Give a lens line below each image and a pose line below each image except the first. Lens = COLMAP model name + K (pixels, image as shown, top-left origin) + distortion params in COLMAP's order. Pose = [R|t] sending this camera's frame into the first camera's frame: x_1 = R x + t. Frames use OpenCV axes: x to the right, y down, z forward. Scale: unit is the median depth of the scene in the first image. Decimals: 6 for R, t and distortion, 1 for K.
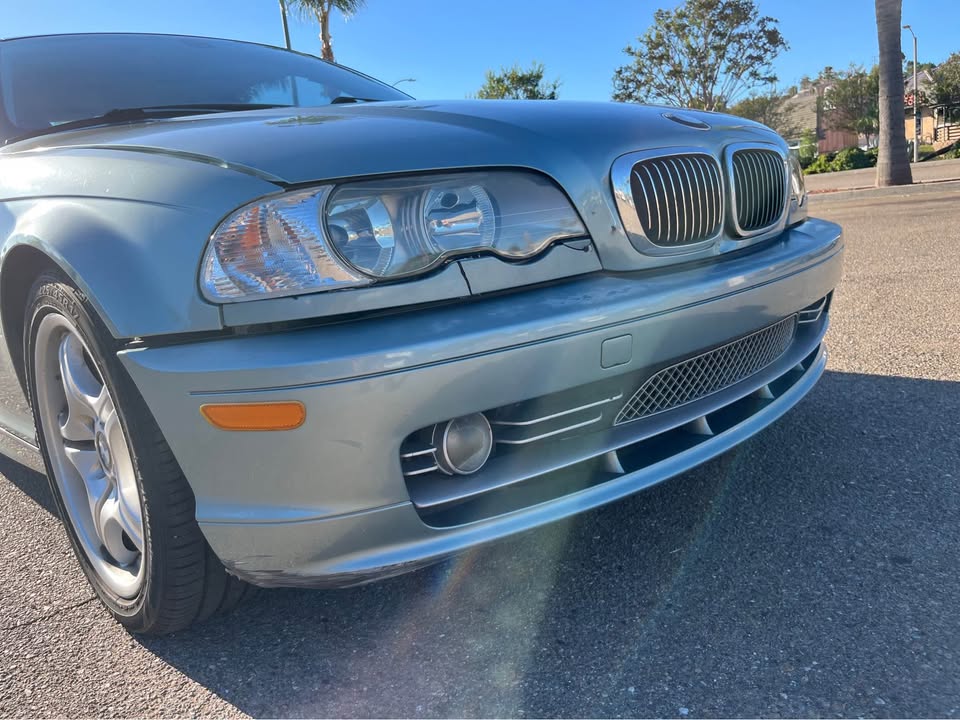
lens RADIAL K [[715.4, 0, 480.0], [0, 715.4, 360.0], [0, 0, 1]] dist [0.004201, -0.001392]
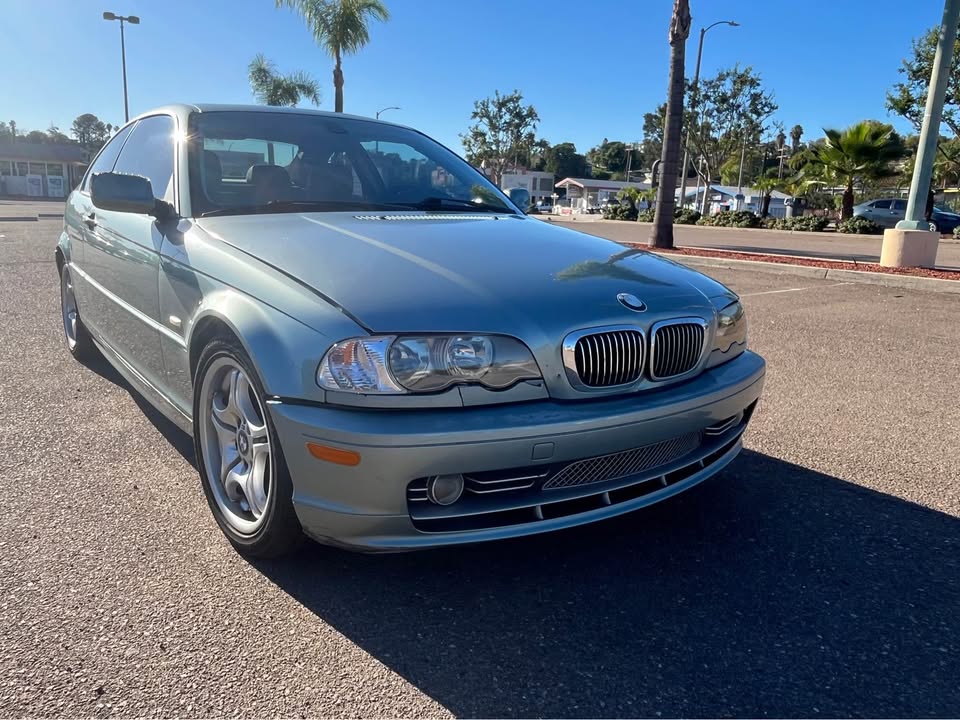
lens RADIAL K [[687.1, 0, 480.0], [0, 687.1, 360.0], [0, 0, 1]] dist [0.010403, -0.013995]
pose [[0.980295, 0.175257, -0.091140, 0.152476], [-0.172840, 0.984369, 0.033825, -0.251931], [0.095644, -0.017406, 0.995263, -0.633463]]
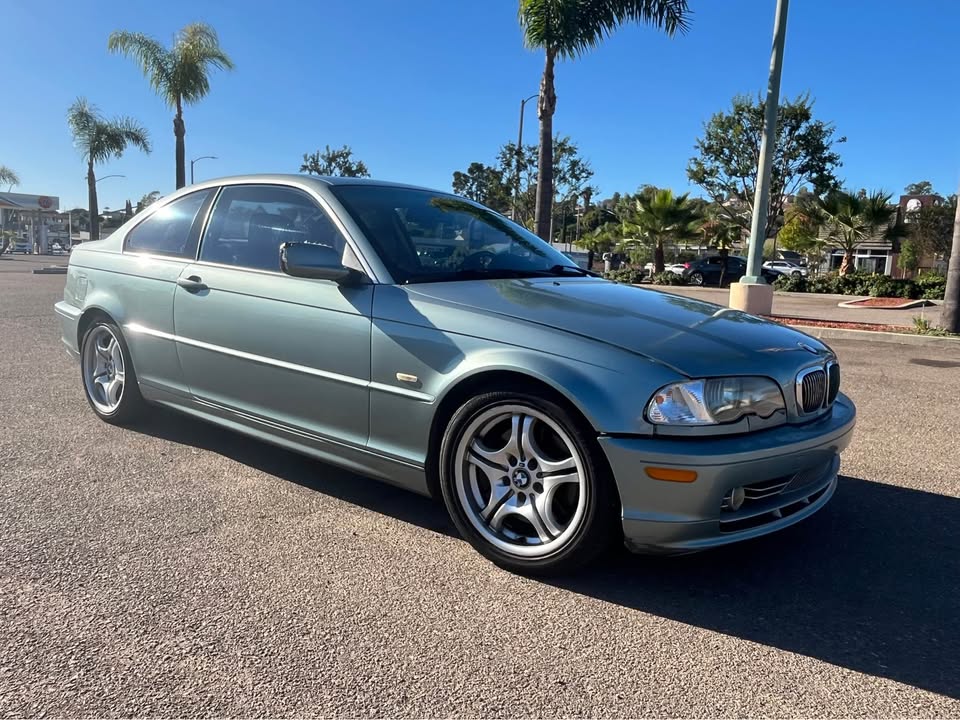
lens RADIAL K [[687.1, 0, 480.0], [0, 687.1, 360.0], [0, 0, 1]] dist [0.010403, -0.013995]
pose [[0.979652, 0.137067, 0.146609, -1.138368], [-0.126873, 0.988941, -0.076799, -0.037499], [-0.155514, 0.056635, 0.986209, -0.987735]]
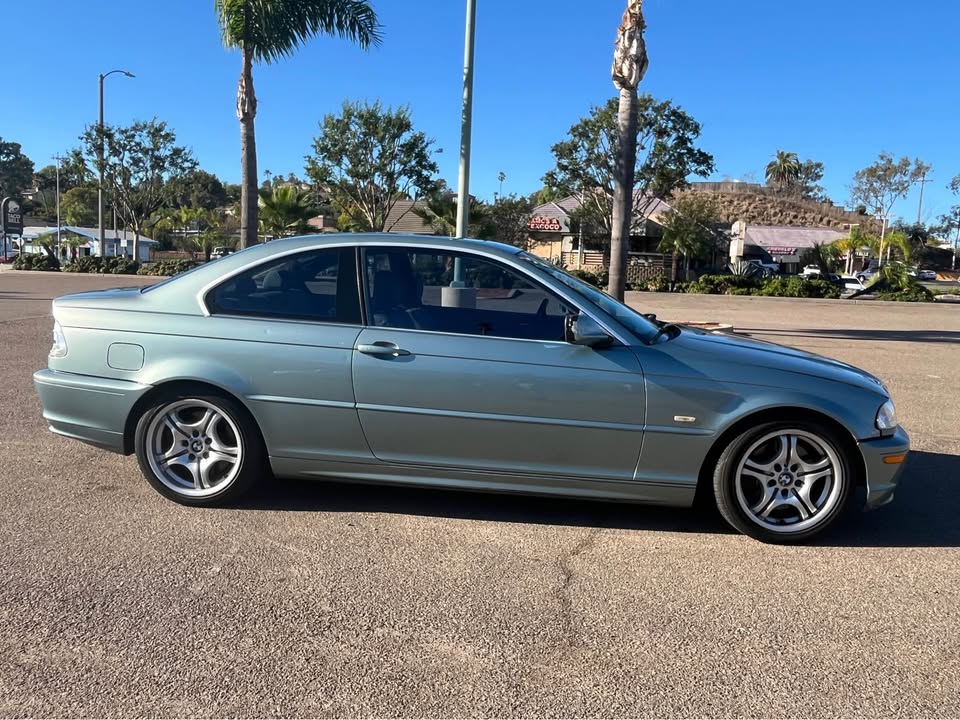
lens RADIAL K [[691.0, 0, 445.7], [0, 691.0, 363.2], [0, 0, 1]] dist [0.000383, -0.001915]
pose [[0.767368, 0.047929, 0.639413, -3.920474], [0.011844, 0.995973, -0.088871, -0.115891], [-0.641097, 0.075770, 0.763710, -0.268260]]
